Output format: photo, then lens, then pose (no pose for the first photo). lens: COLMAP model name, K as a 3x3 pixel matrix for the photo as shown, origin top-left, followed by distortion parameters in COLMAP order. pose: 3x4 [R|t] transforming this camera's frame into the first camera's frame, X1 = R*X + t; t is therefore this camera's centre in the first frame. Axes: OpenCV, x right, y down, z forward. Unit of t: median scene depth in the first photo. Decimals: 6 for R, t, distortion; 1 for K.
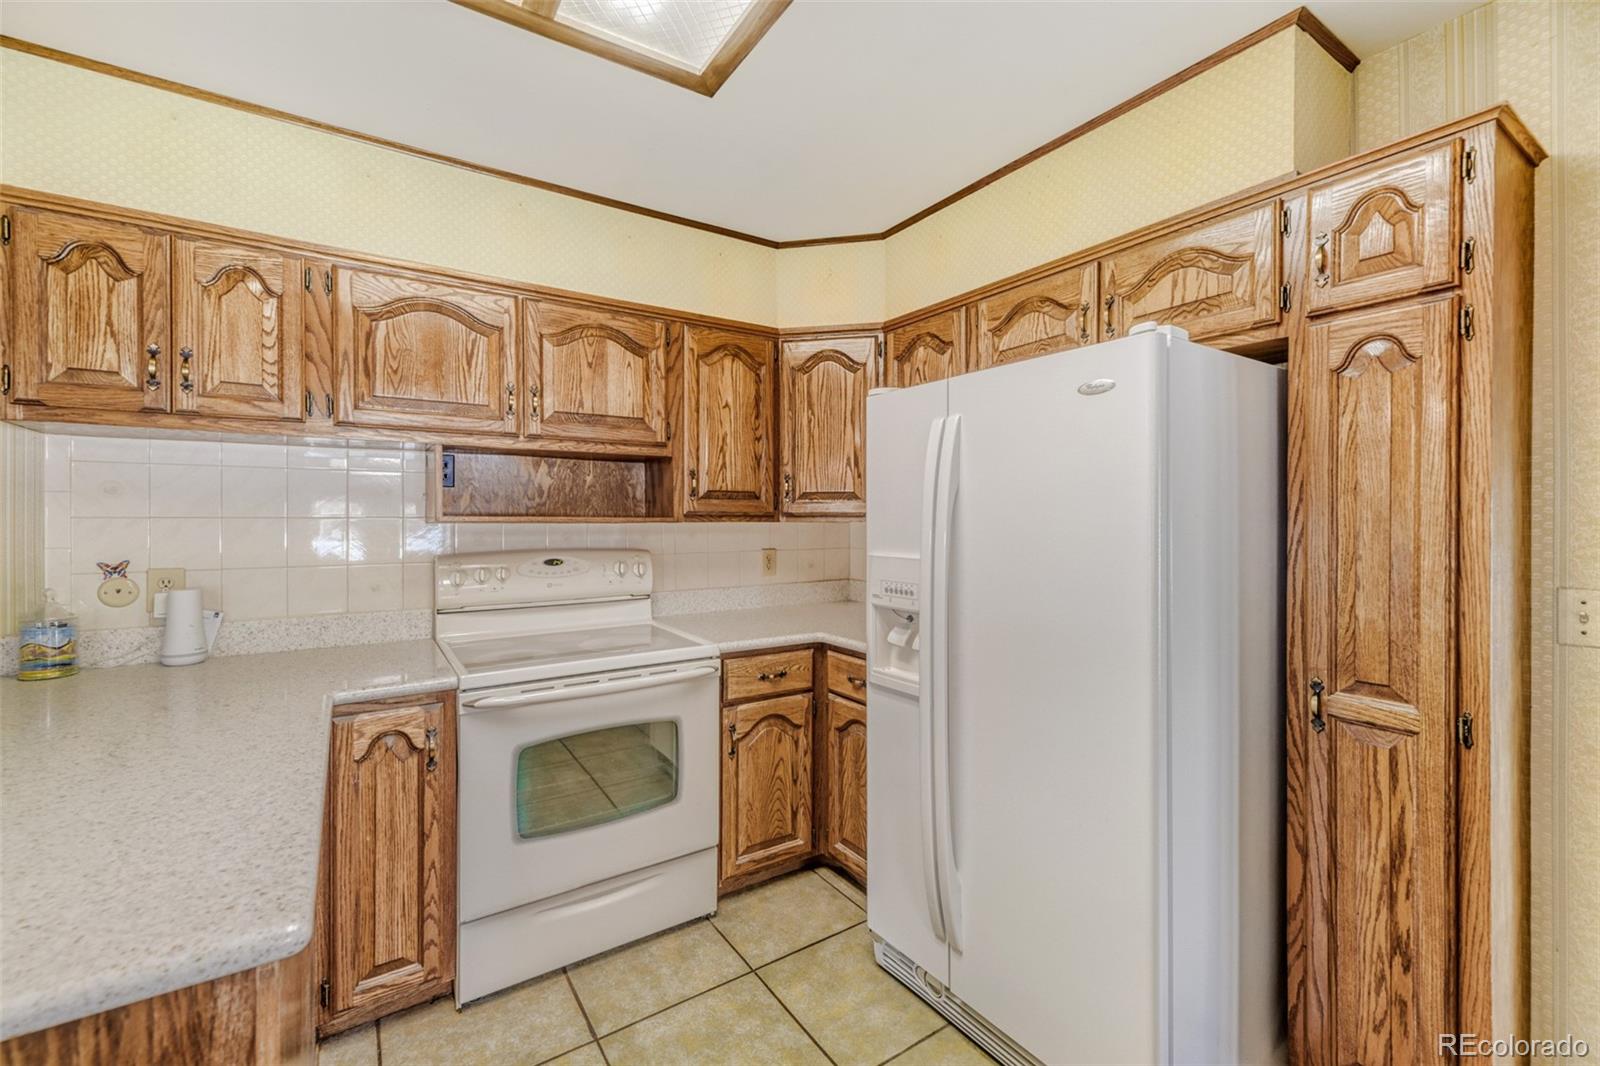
lens RADIAL K [[646.0, 0, 800.0], [0, 646.0, 533.0], [0, 0, 1]] dist [0.001507, -0.000086]
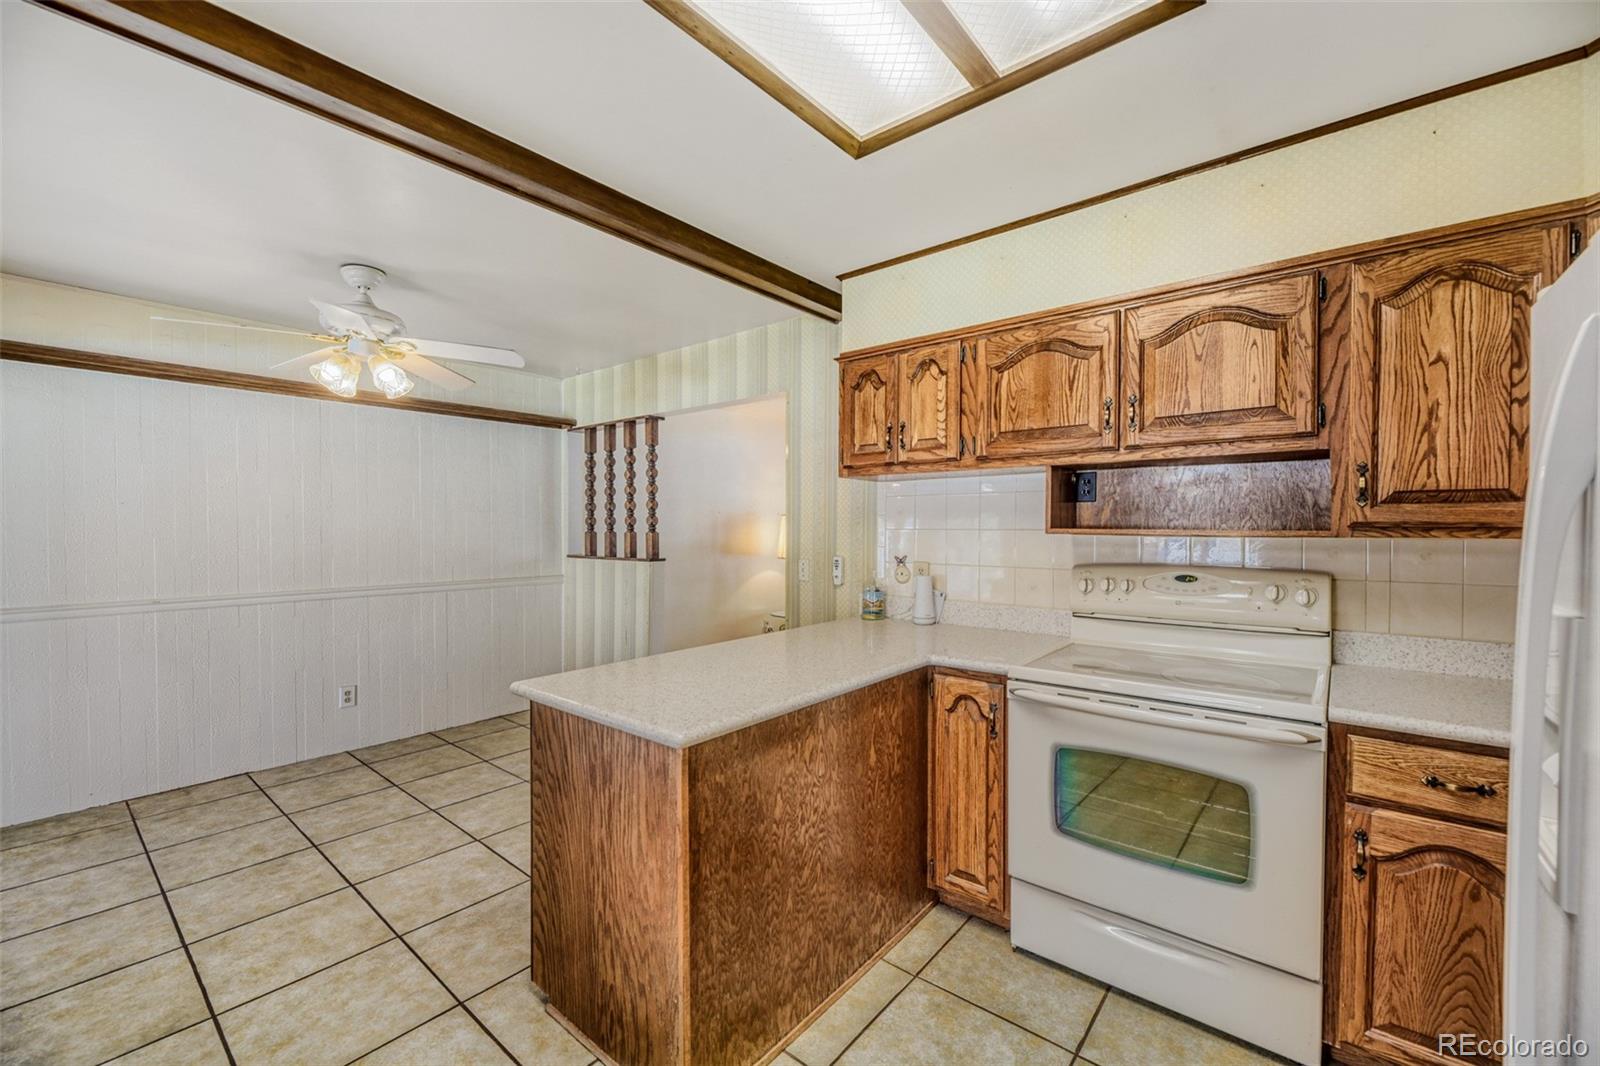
lens RADIAL K [[633.9, 0, 796.1], [0, 633.9, 551.5], [0, 0, 1]] dist [-0.015113, -0.000007]
pose [[0.295903, 0.034922, -0.954579, 0.388028], [-0.024540, 0.999280, 0.028951, -0.007032], [0.954903, 0.014858, 0.296547, 0.250457]]
